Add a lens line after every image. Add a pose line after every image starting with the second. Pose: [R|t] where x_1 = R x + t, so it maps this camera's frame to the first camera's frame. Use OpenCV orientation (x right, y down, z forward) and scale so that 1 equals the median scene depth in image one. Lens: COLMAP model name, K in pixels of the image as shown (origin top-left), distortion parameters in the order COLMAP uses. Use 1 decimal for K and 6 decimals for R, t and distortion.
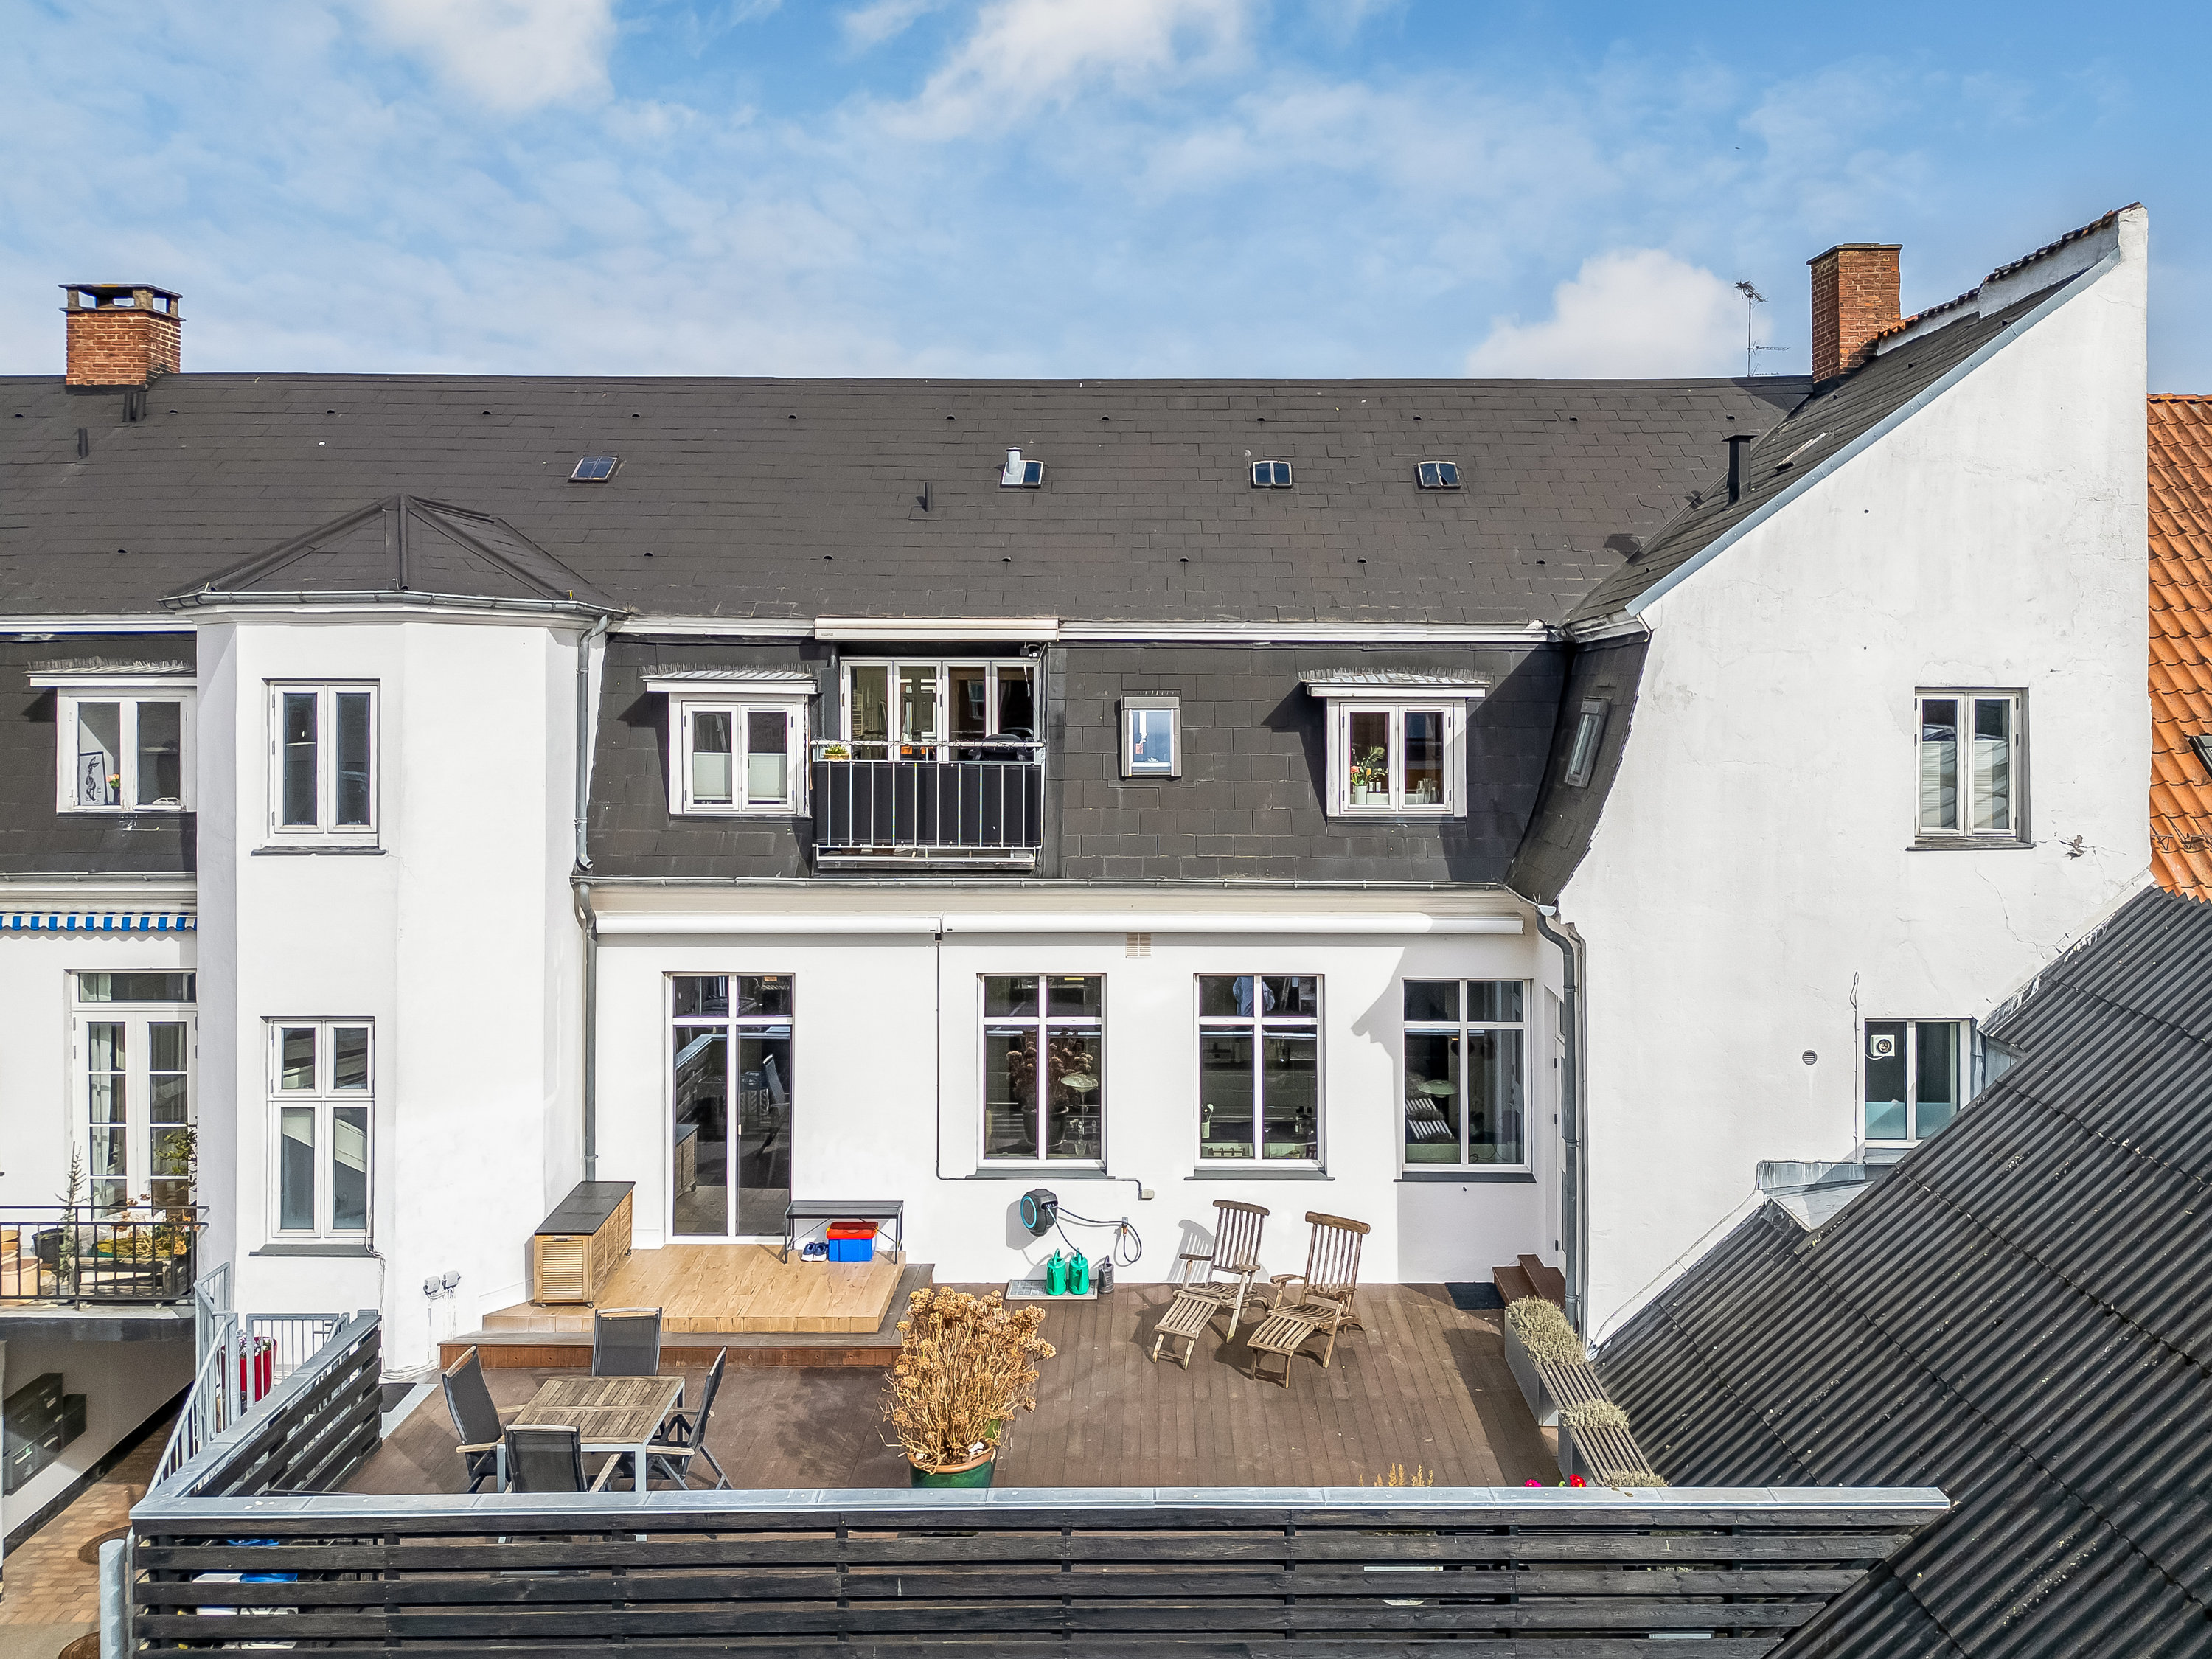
lens RADIAL K [[1636.2, 0, 1083.9], [0, 1636.2, 720.6], [0, 0, 1]] dist [0.043318, -0.043841]
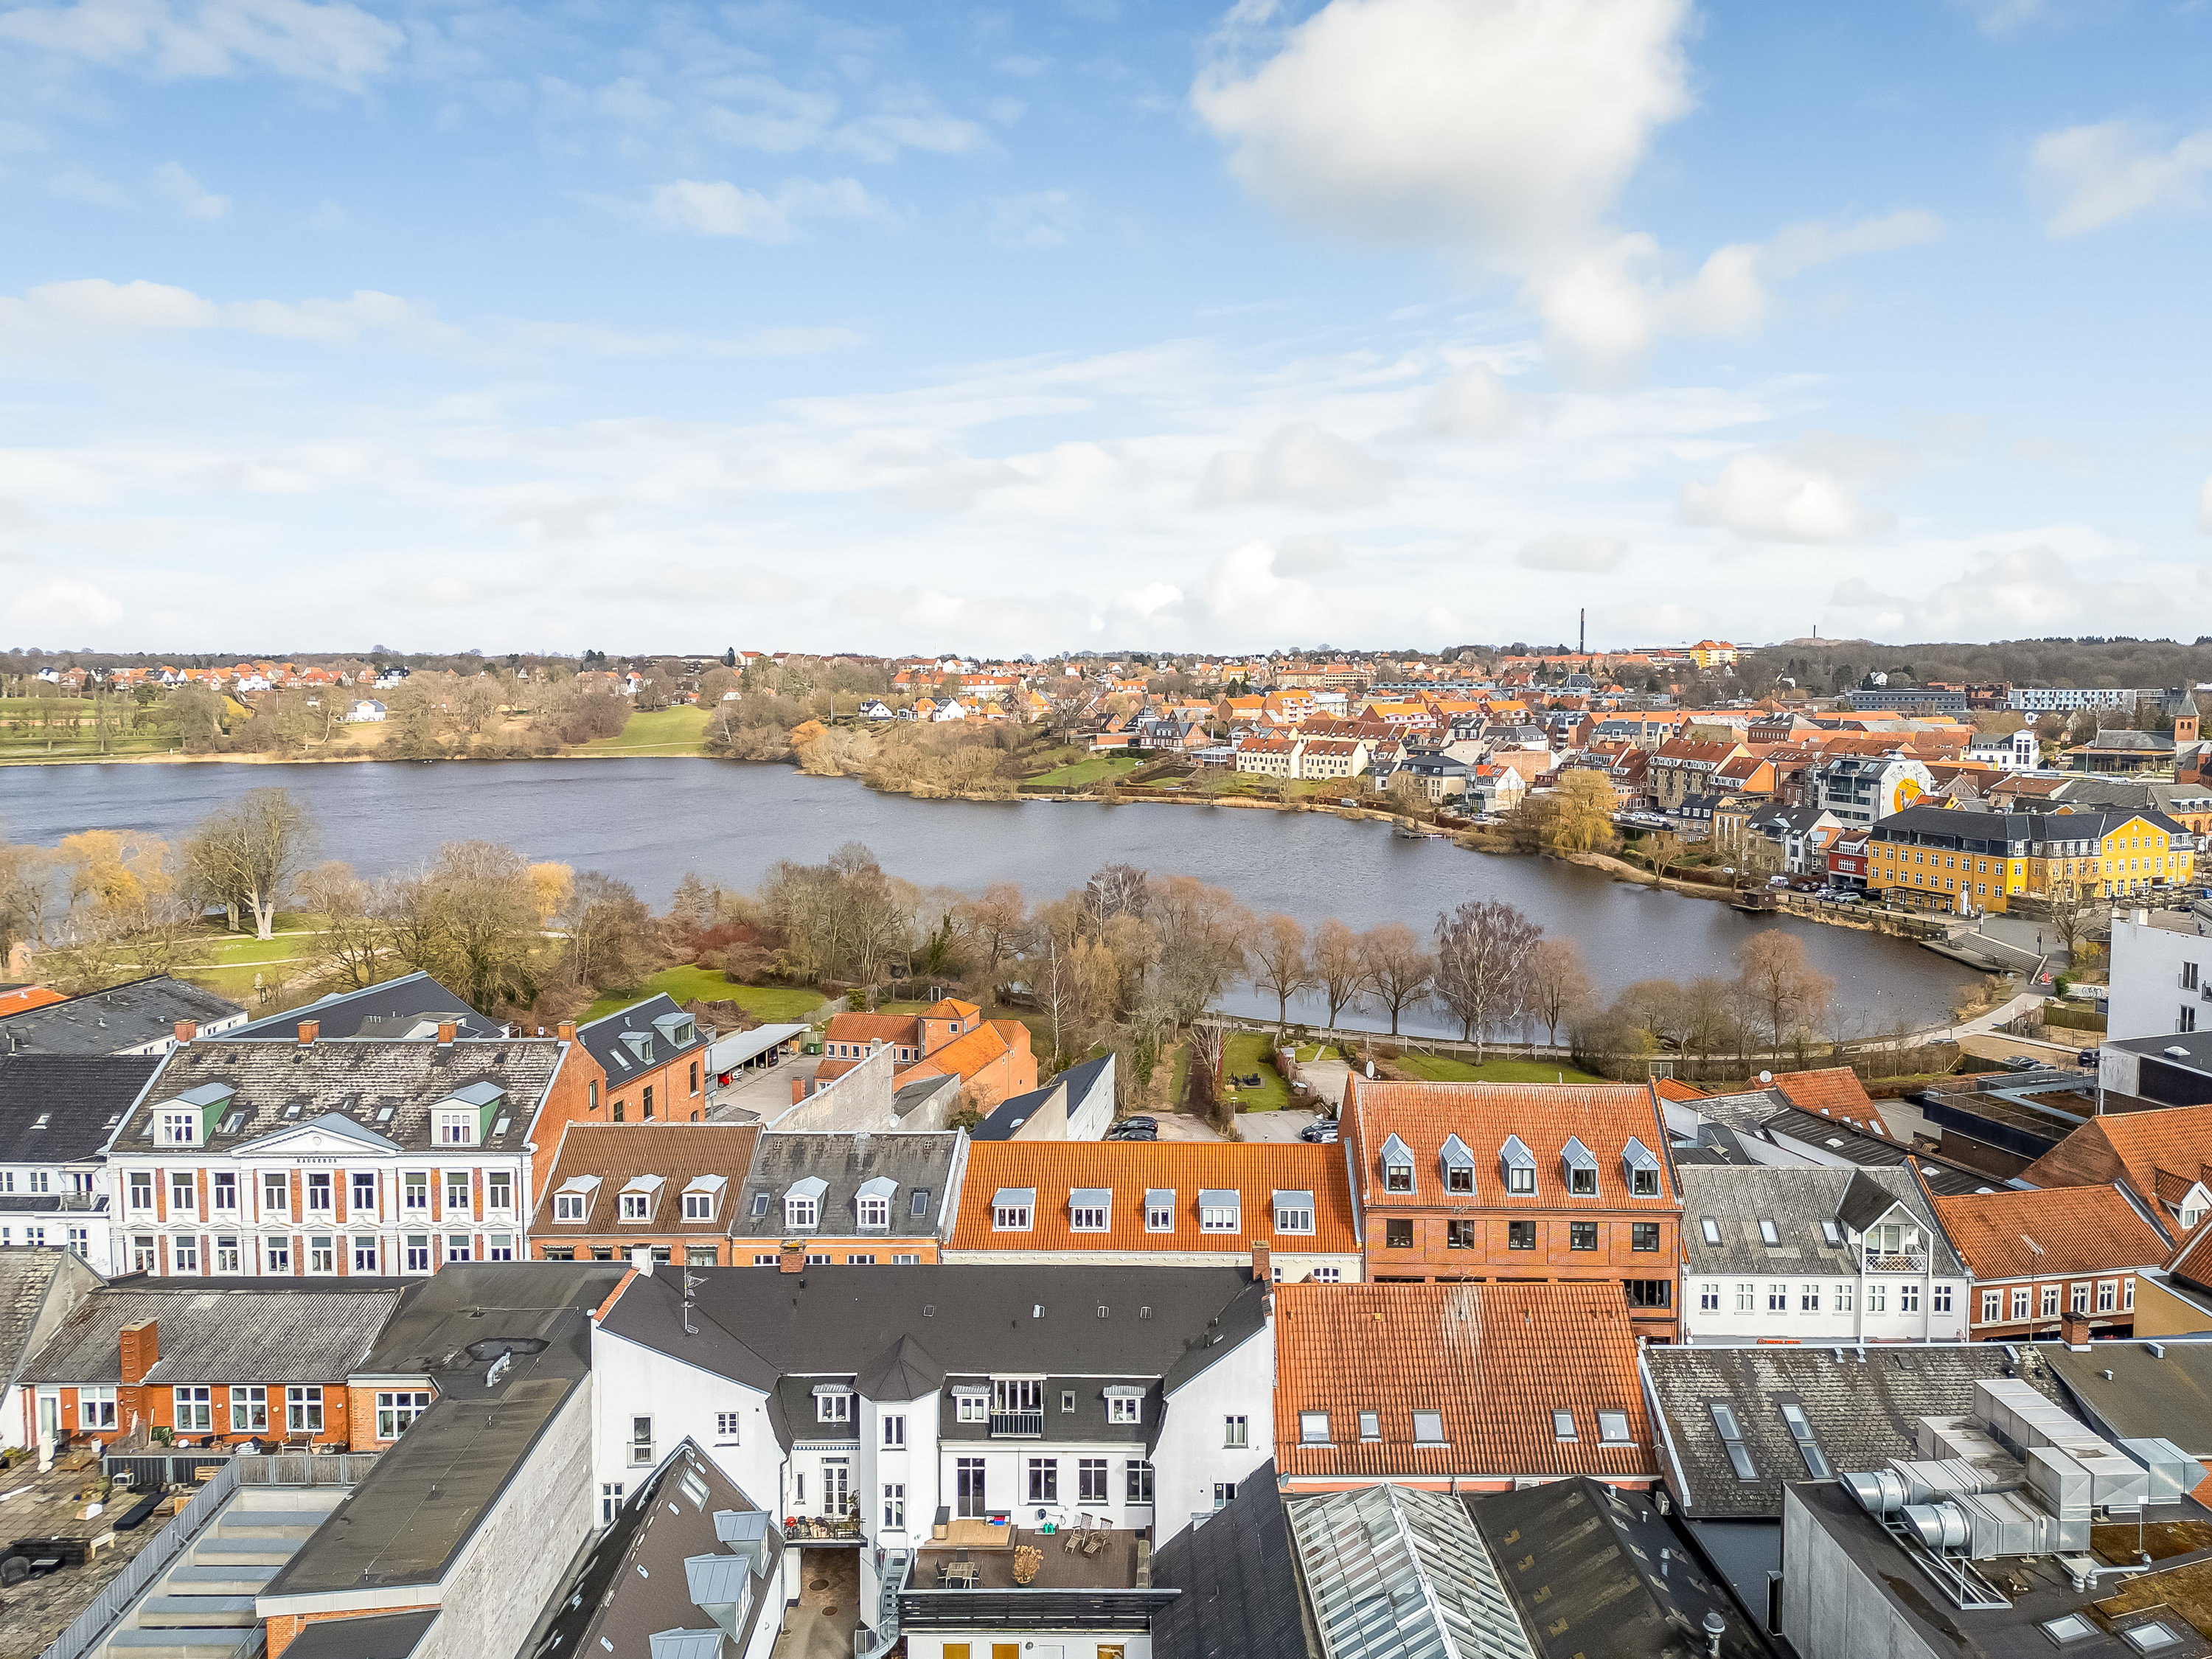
lens RADIAL K [[1584.5, 0, 1106.0], [0, 1584.5, 829.5], [0, 0, 1]] dist [0.062393, -0.004559]
pose [[0.999996, 0.002242, -0.001930, 0.147795], [-0.002069, 0.996337, 0.085488, -1.883387], [0.002115, -0.085484, 0.996337, -3.105665]]
